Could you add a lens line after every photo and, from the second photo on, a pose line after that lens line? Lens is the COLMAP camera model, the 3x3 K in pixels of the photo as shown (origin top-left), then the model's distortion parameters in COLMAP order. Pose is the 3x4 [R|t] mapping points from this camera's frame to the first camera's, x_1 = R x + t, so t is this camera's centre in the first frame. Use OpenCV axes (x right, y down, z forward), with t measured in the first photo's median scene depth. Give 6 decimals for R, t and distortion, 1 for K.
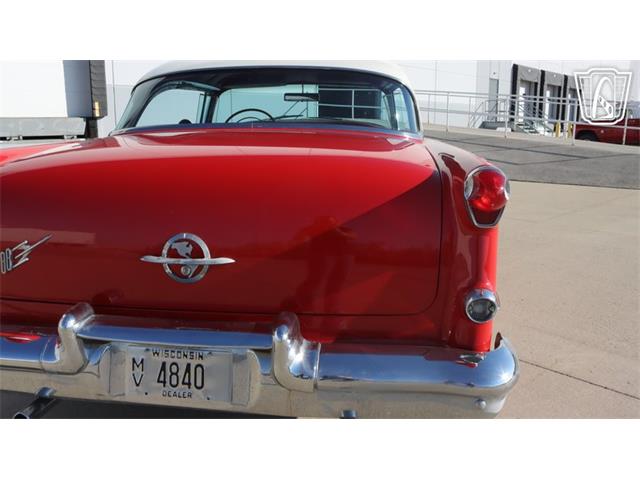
lens RADIAL K [[564.8, 0, 320.0], [0, 564.8, 240.0], [0, 0, 1]] dist [-0.182002, 0.194866]
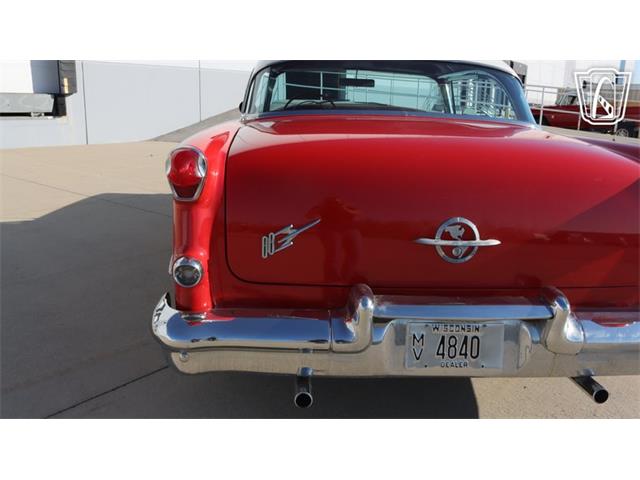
lens RADIAL K [[564.8, 0, 320.0], [0, 564.8, 240.0], [0, 0, 1]] dist [-0.182002, 0.194866]
pose [[0.992135, -0.009908, 0.124777, -0.616586], [0.005469, 0.999341, 0.035871, -0.008469], [-0.125051, -0.034906, 0.991536, -0.047945]]
